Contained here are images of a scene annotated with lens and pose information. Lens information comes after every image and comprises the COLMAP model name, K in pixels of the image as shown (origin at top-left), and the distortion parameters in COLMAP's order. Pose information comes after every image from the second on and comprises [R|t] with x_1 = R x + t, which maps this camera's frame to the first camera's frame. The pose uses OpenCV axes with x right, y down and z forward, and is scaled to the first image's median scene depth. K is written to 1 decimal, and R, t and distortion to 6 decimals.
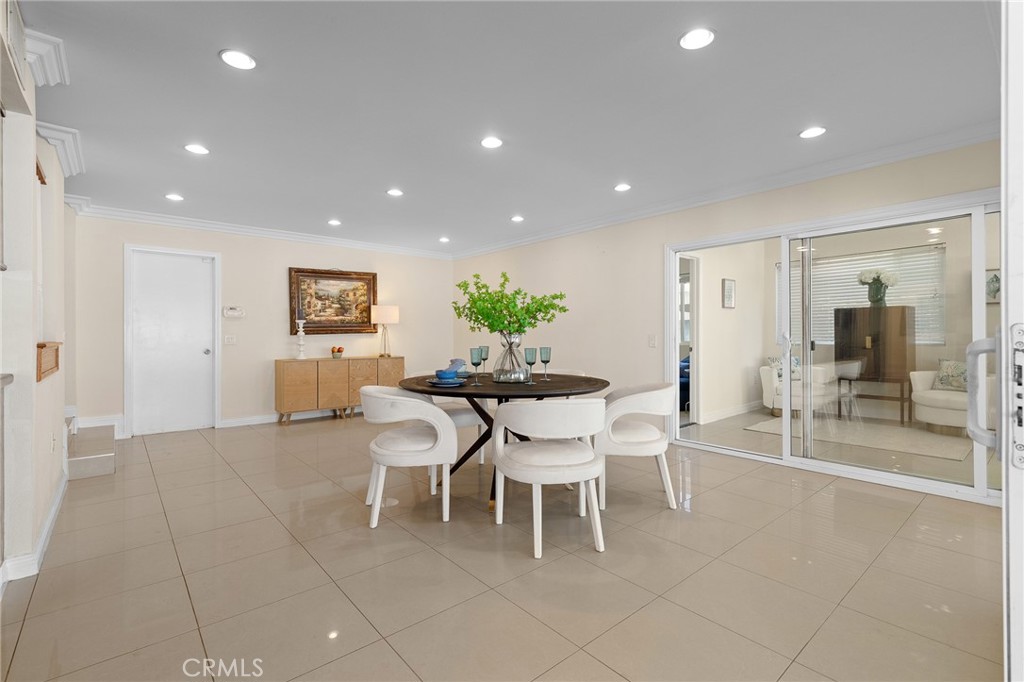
lens RADIAL K [[471.6, 0, 512.9], [0, 471.6, 338.7], [0, 0, 1]] dist [0.002167, 0.000139]
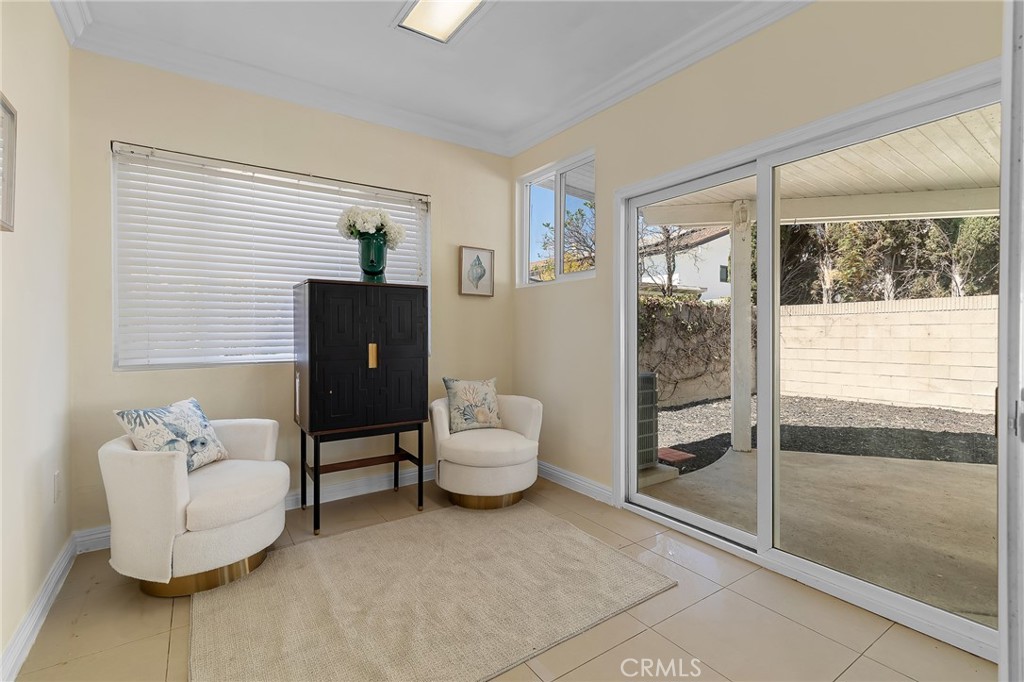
lens RADIAL K [[461.2, 0, 508.5], [0, 461.2, 334.8], [0, 0, 1]] dist [0.003463, 0.001136]
pose [[0.110817, 0.007473, 0.993813, 0.448814], [0.004792, 0.999956, -0.008053, -0.012338], [-0.993829, 0.005655, 0.110776, 1.206309]]
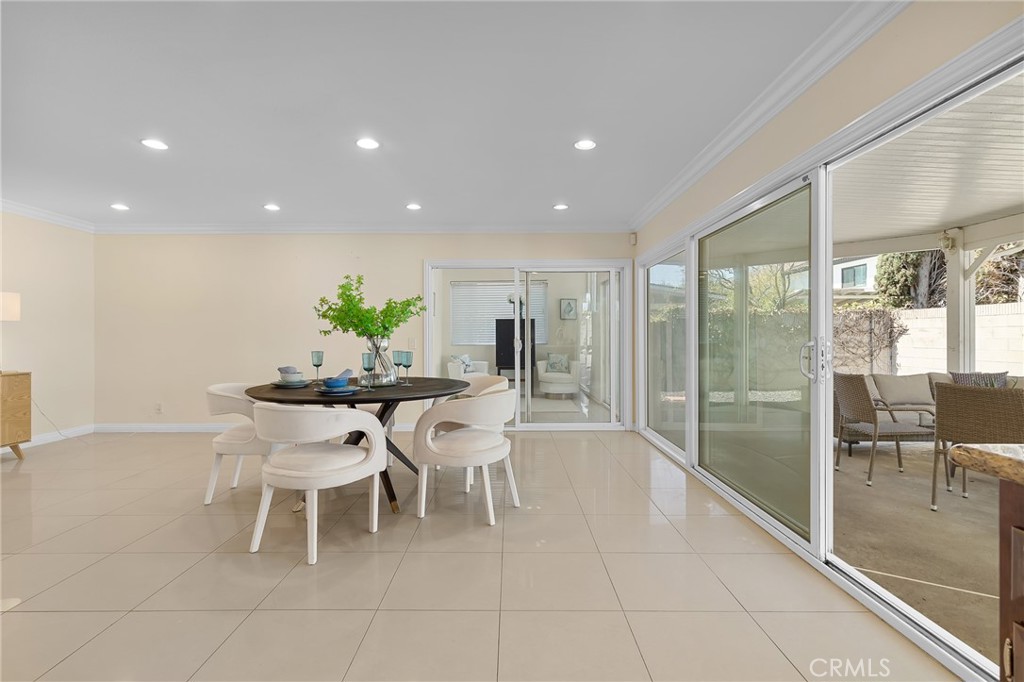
lens RADIAL K [[461.2, 0, 508.5], [0, 461.2, 334.8], [0, 0, 1]] dist [0.003463, 0.001136]
pose [[0.652538, 0.005487, 0.757736, -0.512657], [-0.001354, 0.999981, -0.006075, -0.010981], [-0.757755, 0.002938, 0.652532, 0.120174]]
